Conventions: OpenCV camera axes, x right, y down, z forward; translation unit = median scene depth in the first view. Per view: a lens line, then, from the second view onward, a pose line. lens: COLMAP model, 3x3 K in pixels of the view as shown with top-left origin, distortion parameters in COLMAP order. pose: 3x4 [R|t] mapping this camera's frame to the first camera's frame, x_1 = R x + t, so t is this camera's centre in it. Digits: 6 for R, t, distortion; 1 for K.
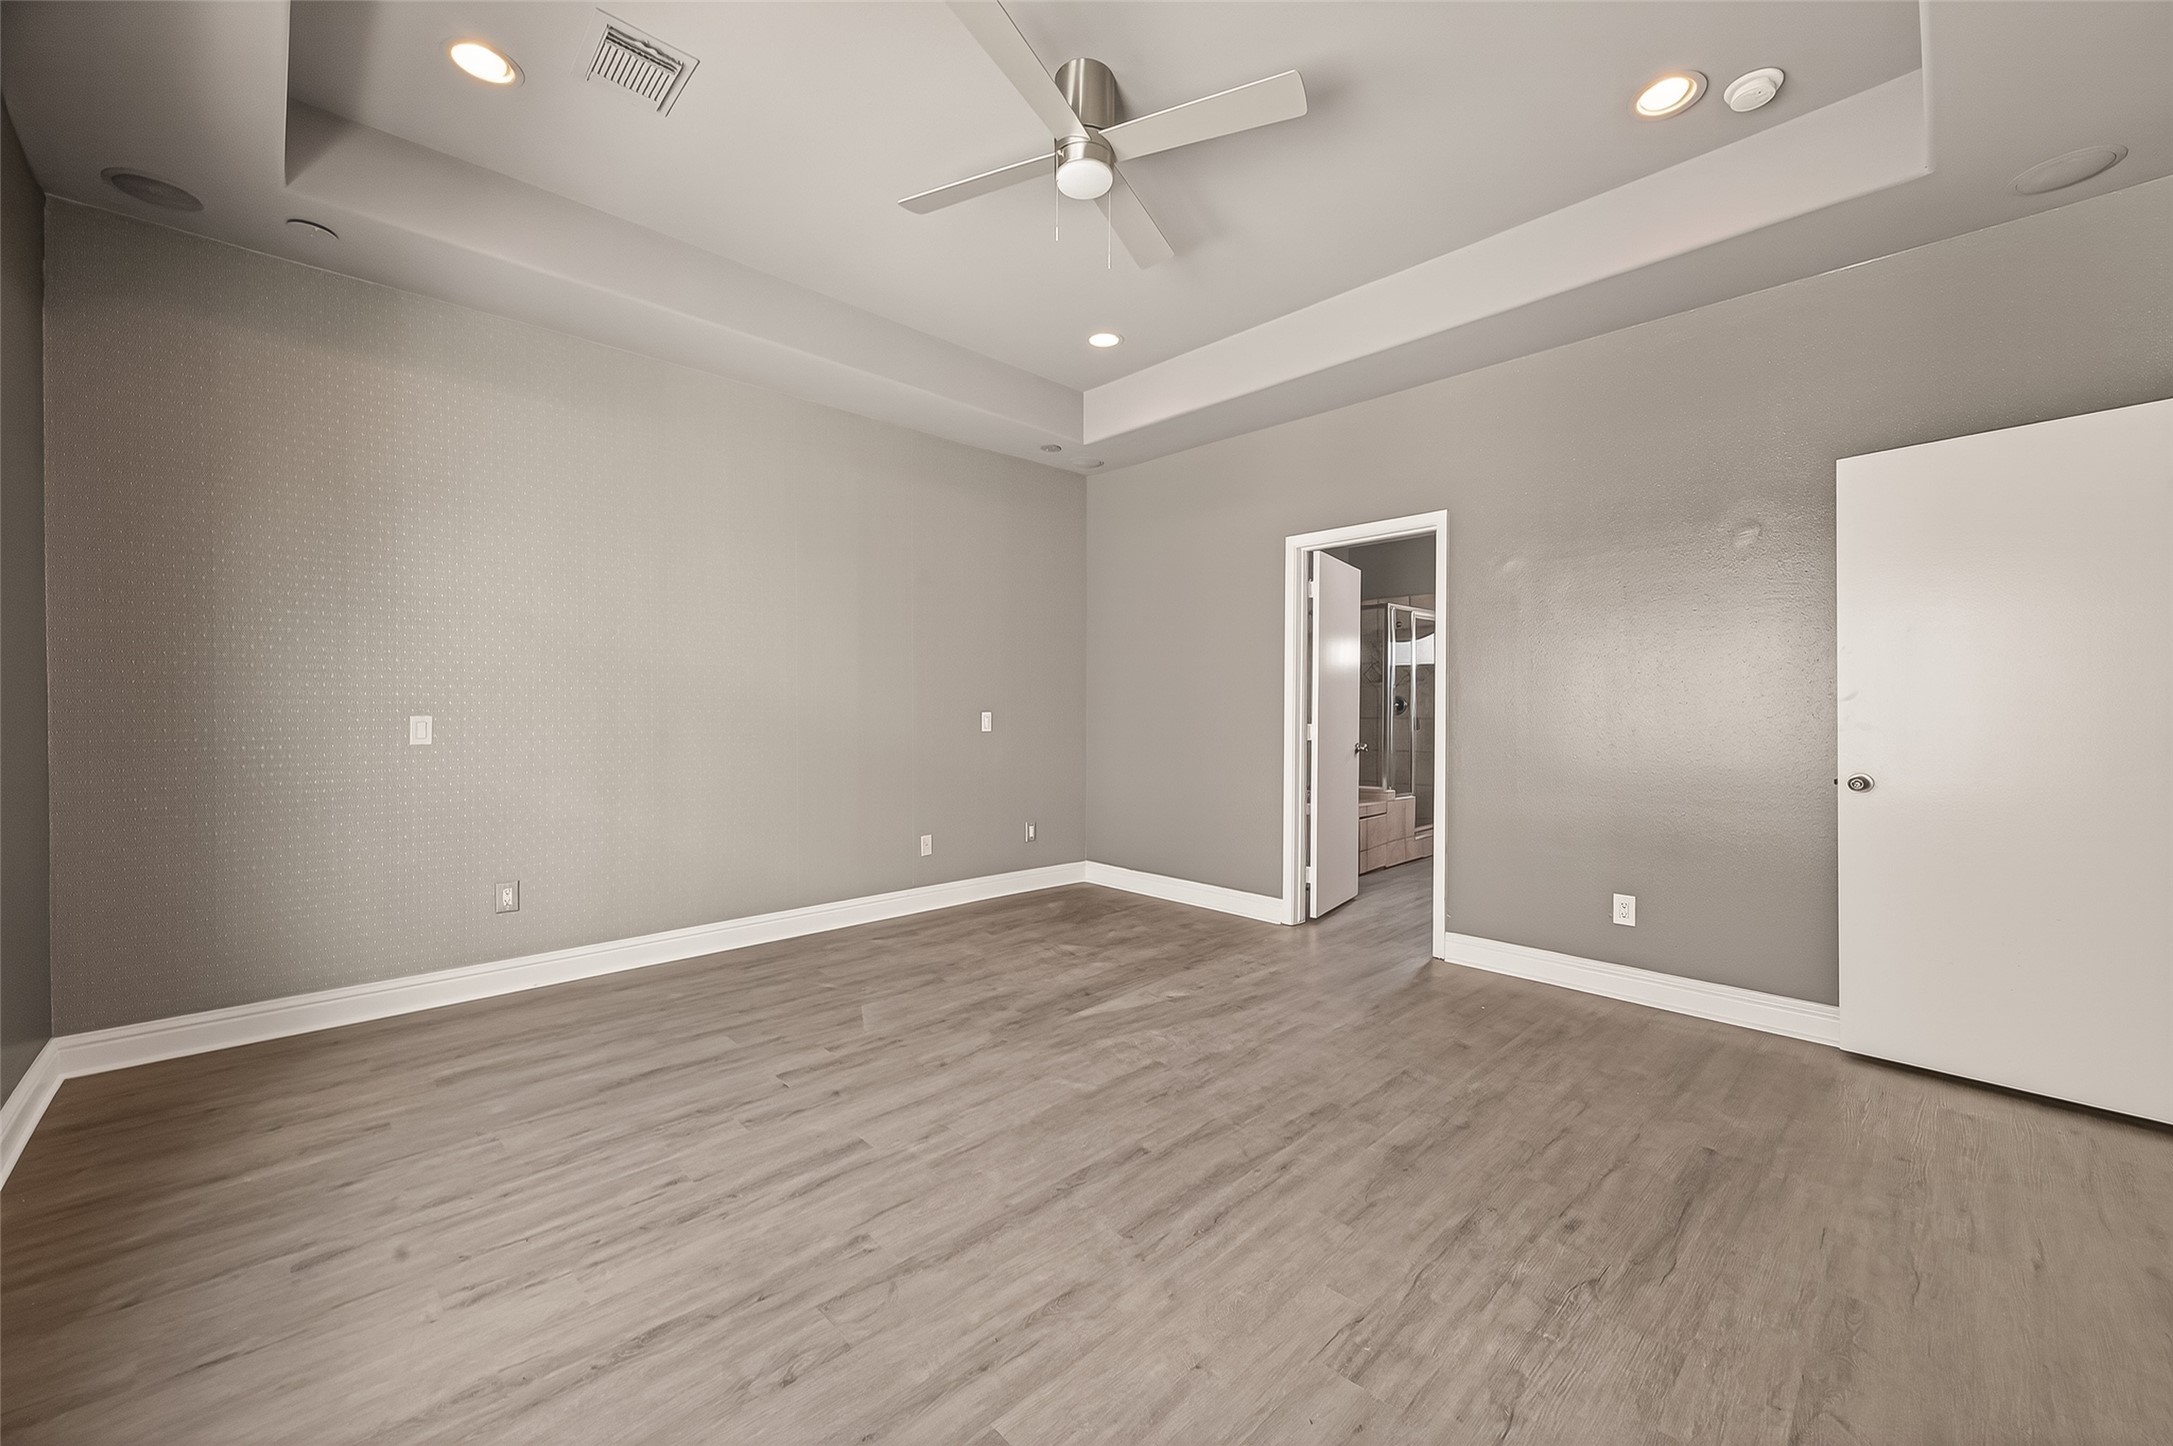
lens RADIAL K [[843.9, 0, 1094.1], [0, 843.9, 722.6], [0, 0, 1]] dist [0.002016, -0.000297]
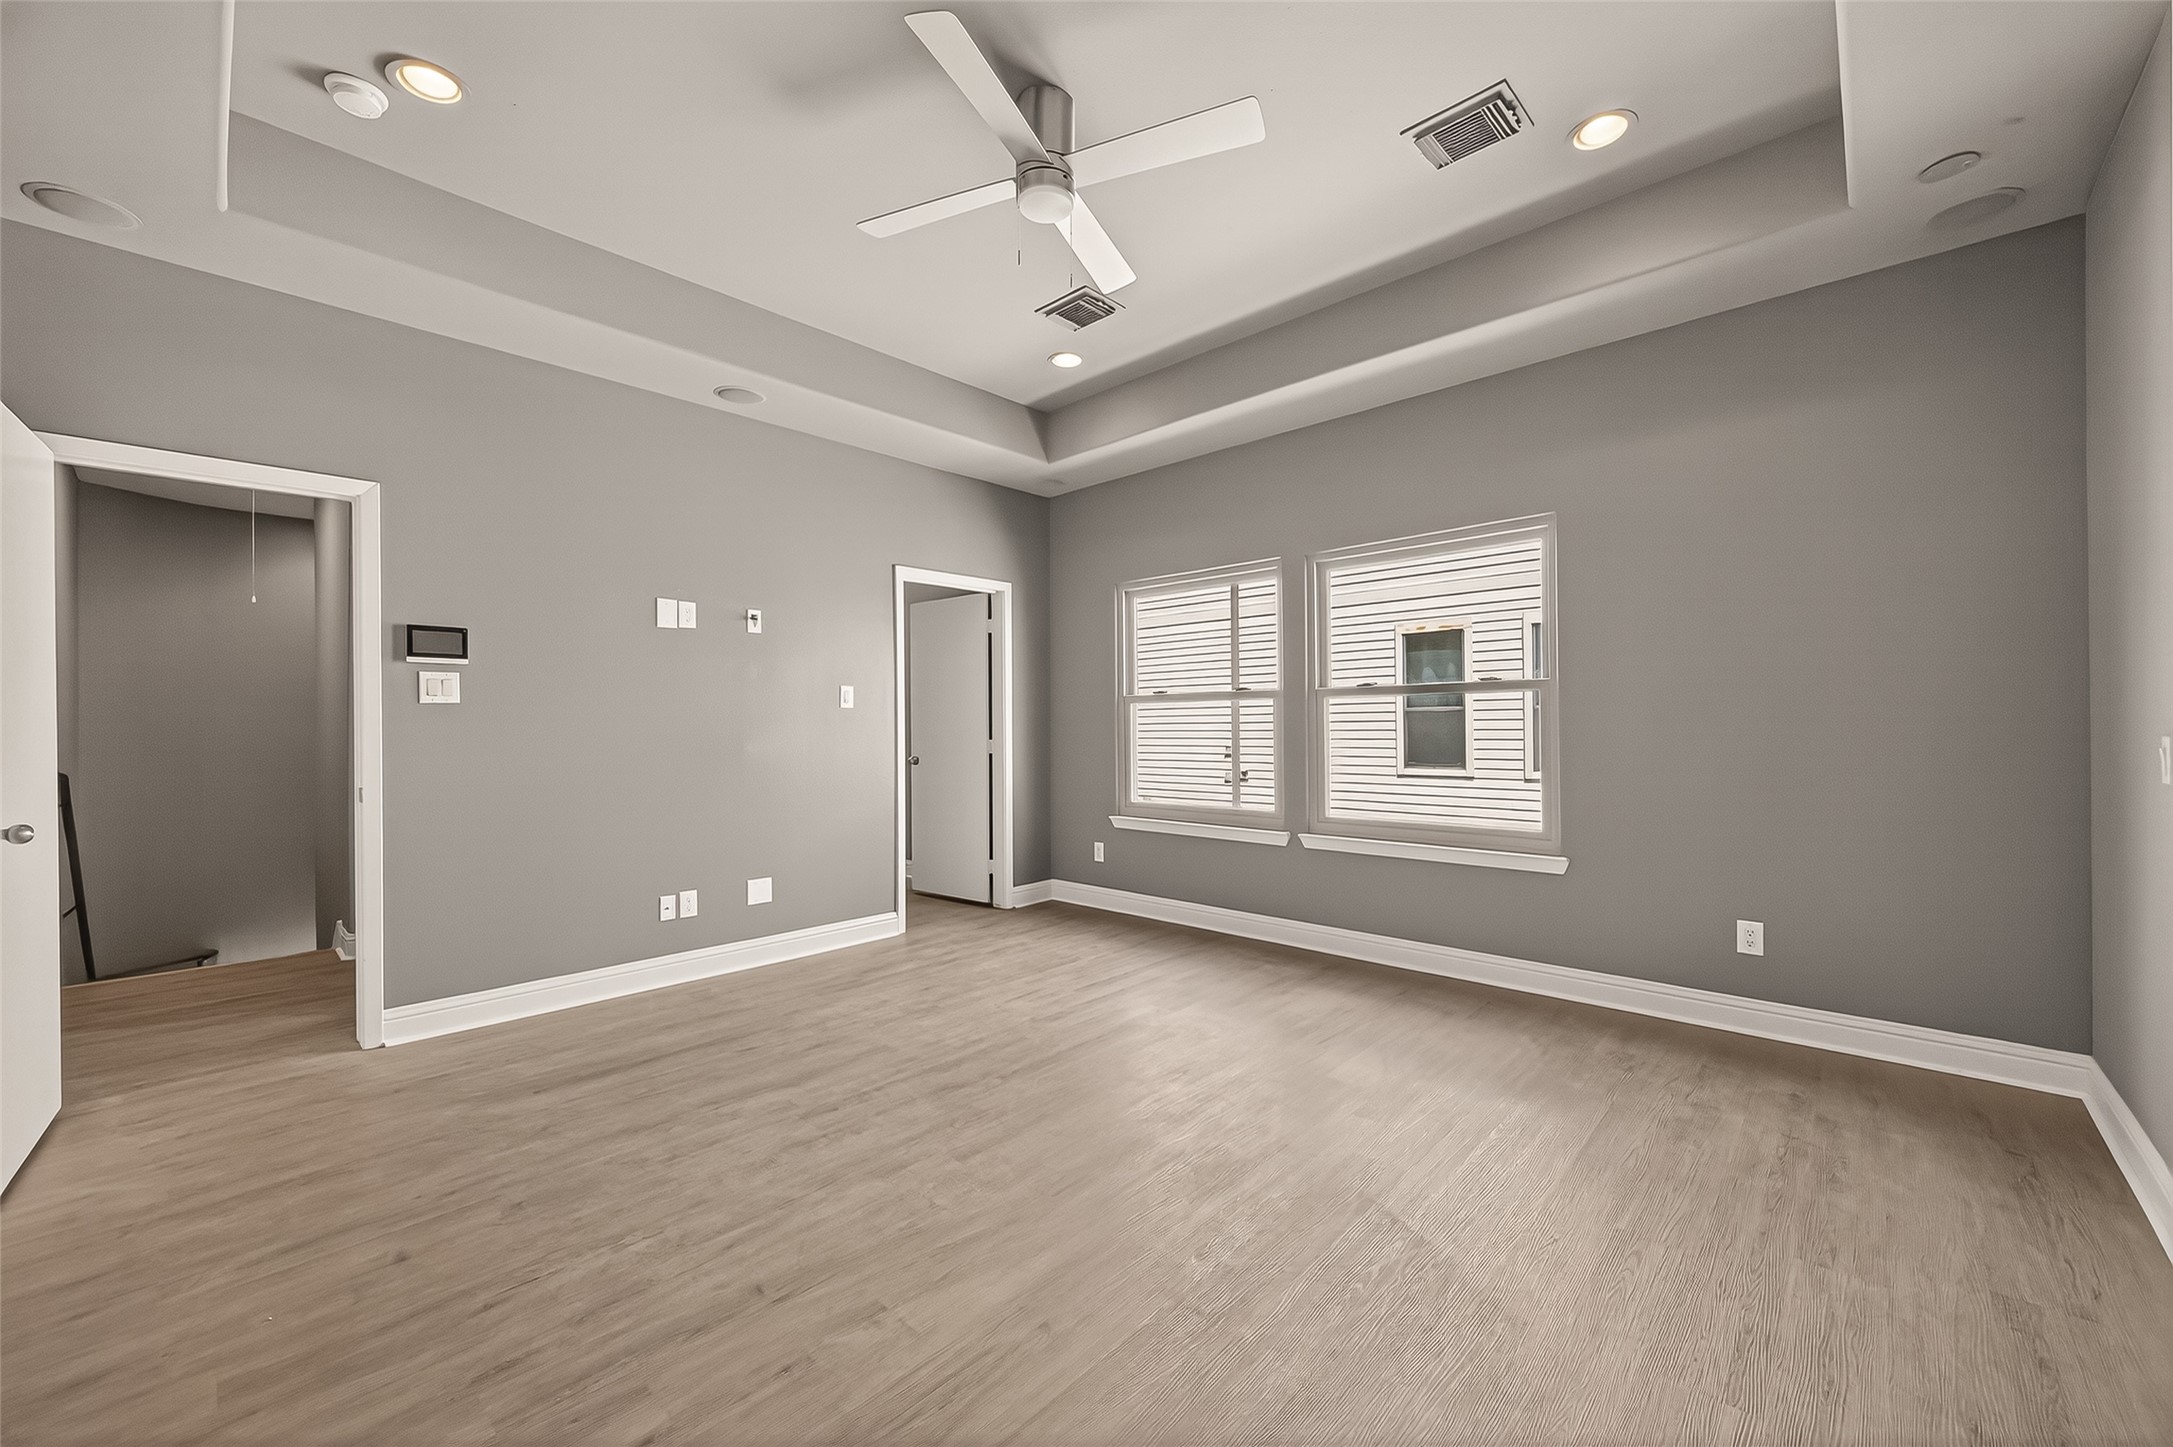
lens RADIAL K [[843.9, 0, 1094.1], [0, 843.9, 723.1], [0, 0, 1]] dist [0.002016, -0.000297]
pose [[-0.998775, 0.003901, -0.049338, -0.019616], [0.003521, 0.999963, 0.007787, -0.036029], [0.049367, 0.007603, -0.998752, 2.347738]]
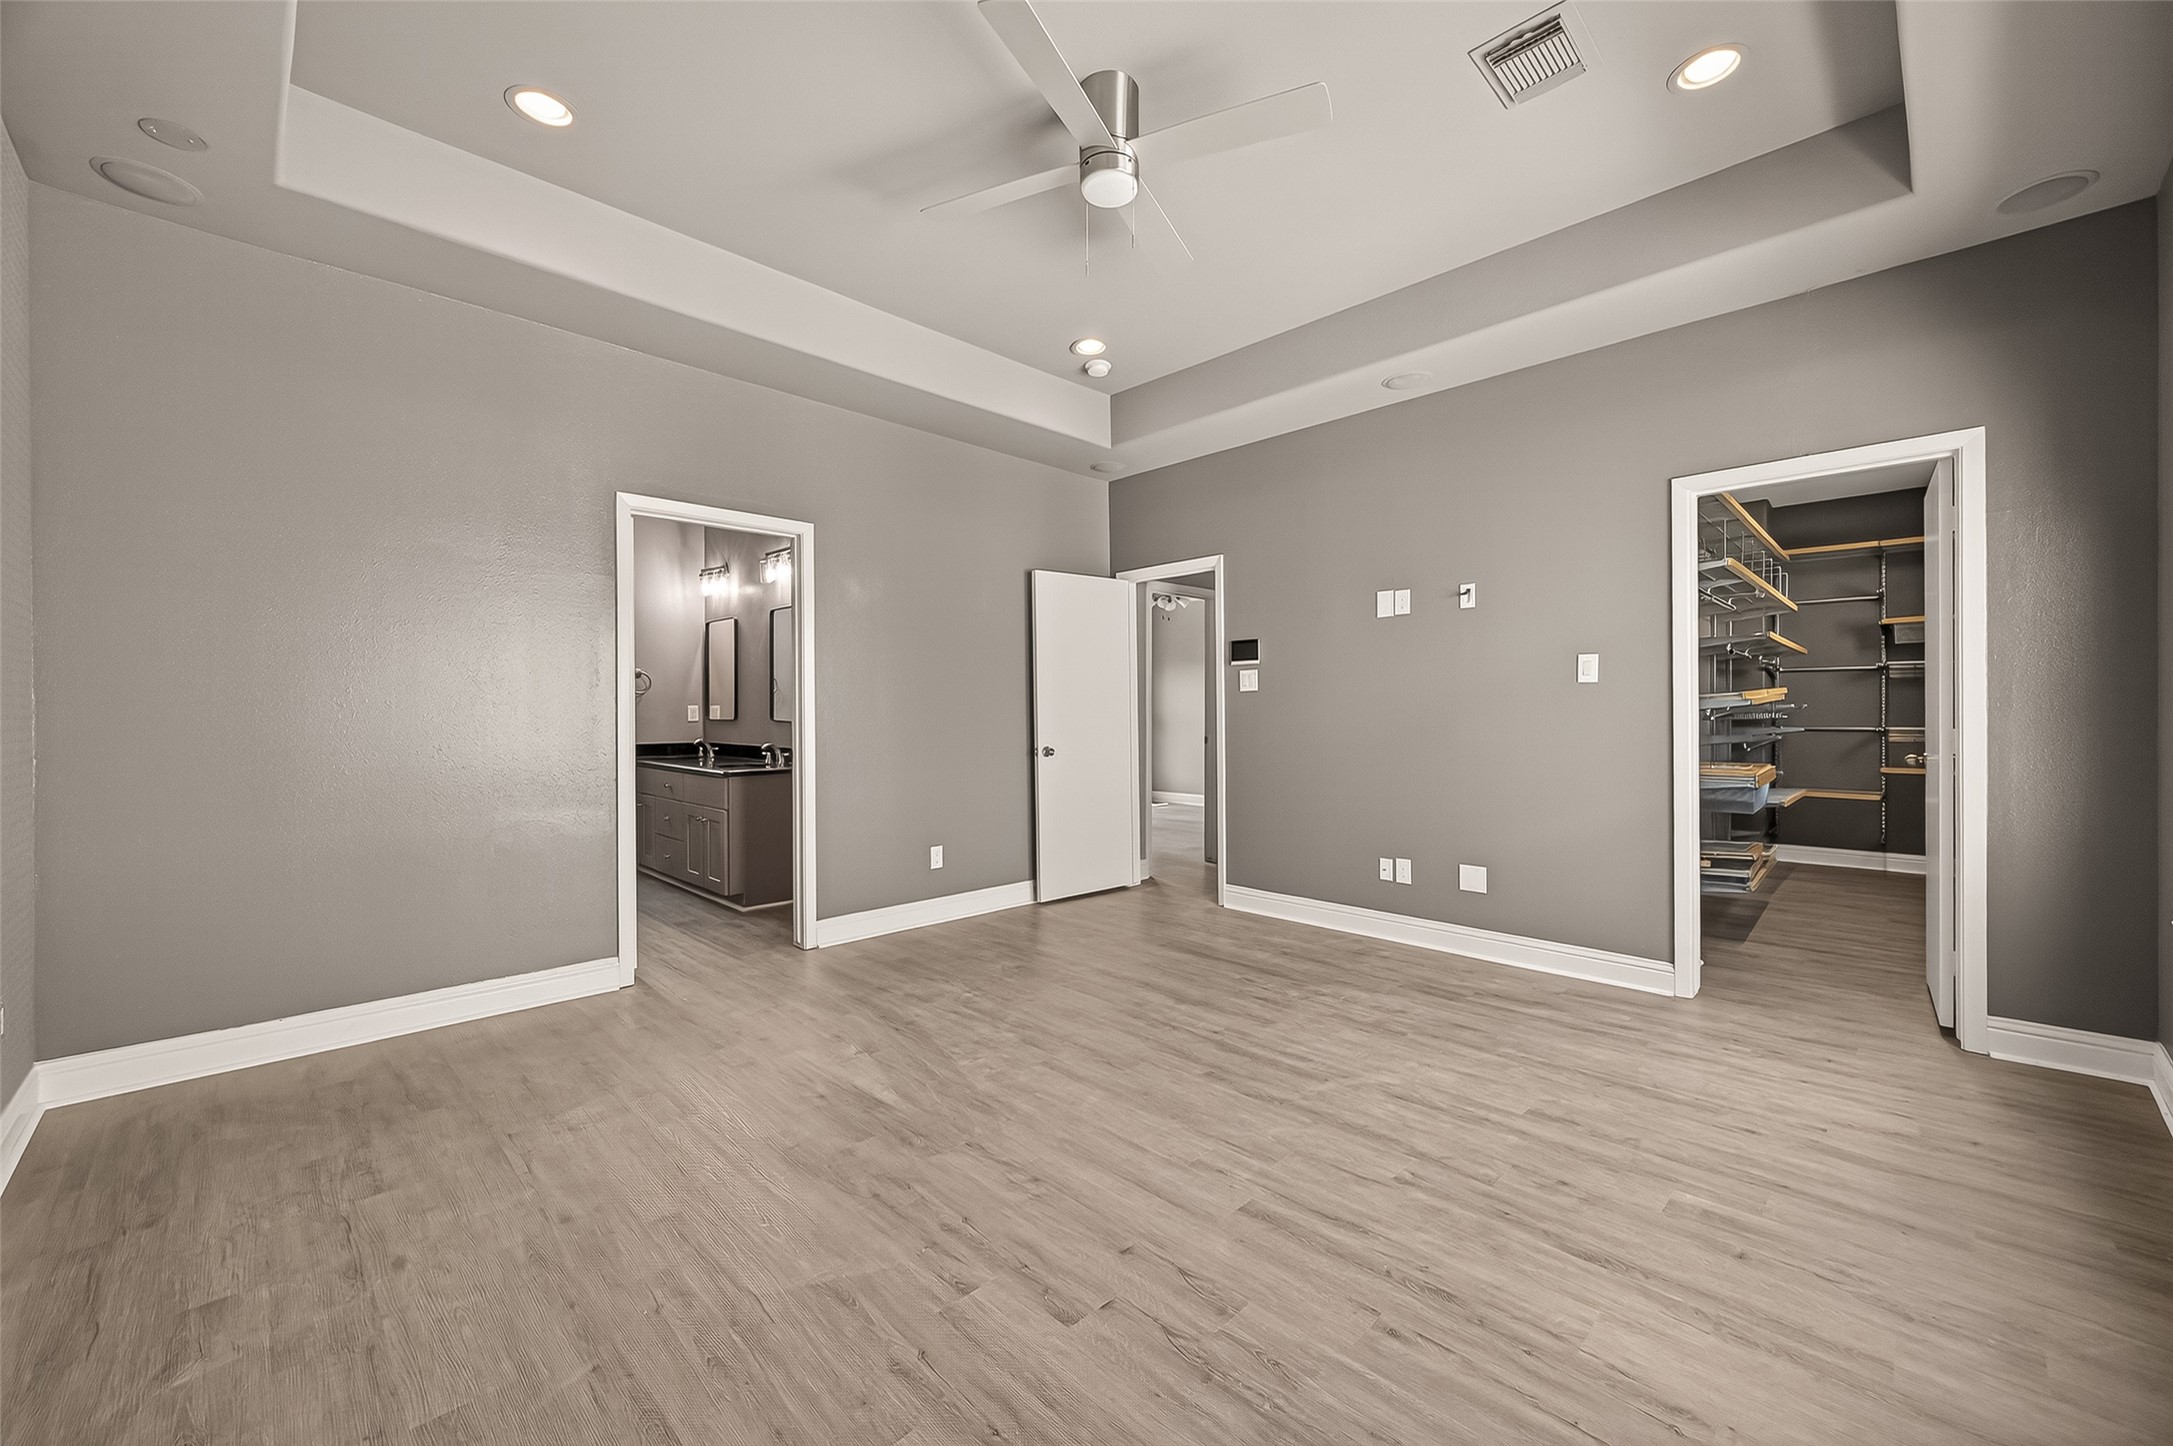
lens RADIAL K [[852.8, 0, 1093.5], [0, 852.8, 710.5], [0, 0, 1]] dist [0.011394, 0.000061]
pose [[-0.012454, -0.003700, 0.999916, -1.215295], [0.017220, 0.999844, 0.003914, -0.027210], [-0.999774, 0.017267, -0.012388, 1.212977]]
